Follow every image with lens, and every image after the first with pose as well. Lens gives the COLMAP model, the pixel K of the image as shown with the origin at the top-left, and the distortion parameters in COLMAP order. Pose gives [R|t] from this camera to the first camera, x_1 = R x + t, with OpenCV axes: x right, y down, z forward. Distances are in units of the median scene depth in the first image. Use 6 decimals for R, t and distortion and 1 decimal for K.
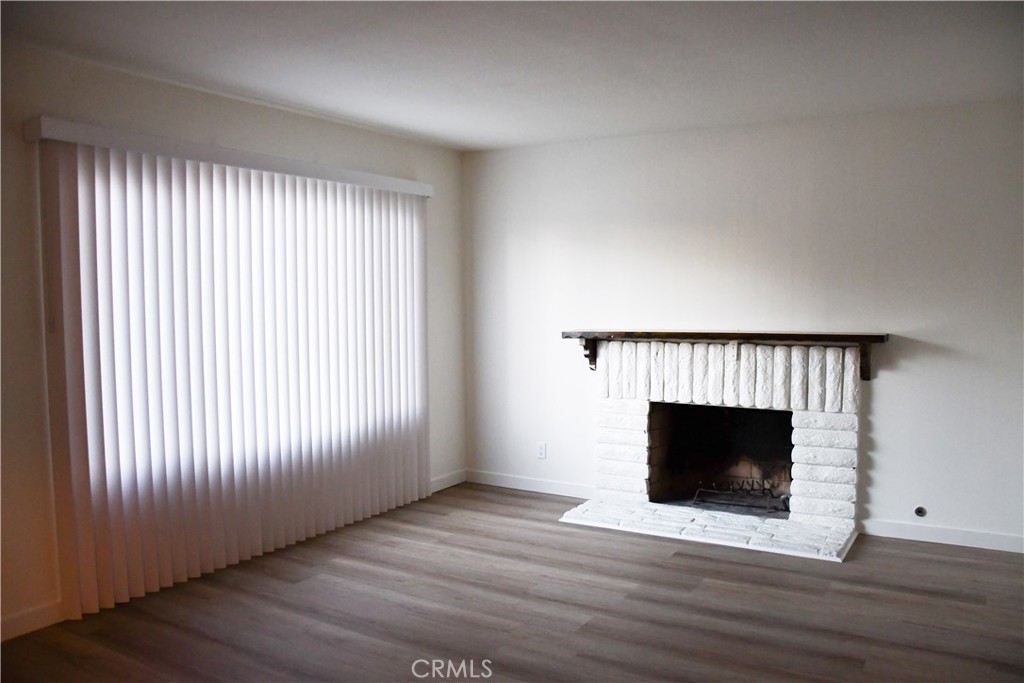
lens RADIAL K [[807.7, 0, 509.0], [0, 807.7, 334.9], [0, 0, 1]] dist [-0.150924, 0.101119]
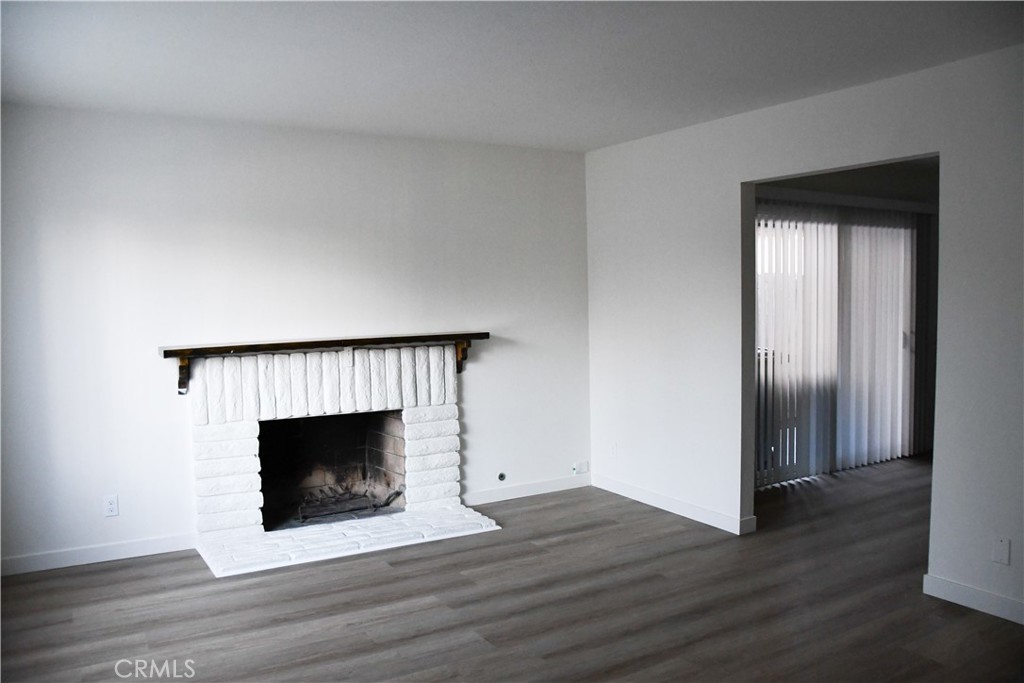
lens RADIAL K [[807.7, 0, 509.8], [0, 807.7, 338.0], [0, 0, 1]] dist [-0.150924, 0.101119]
pose [[0.462090, -0.047412, 0.885565, -0.525124], [0.057684, 0.998062, 0.023336, -0.015631], [-0.884955, 0.040300, 0.463930, 0.368530]]
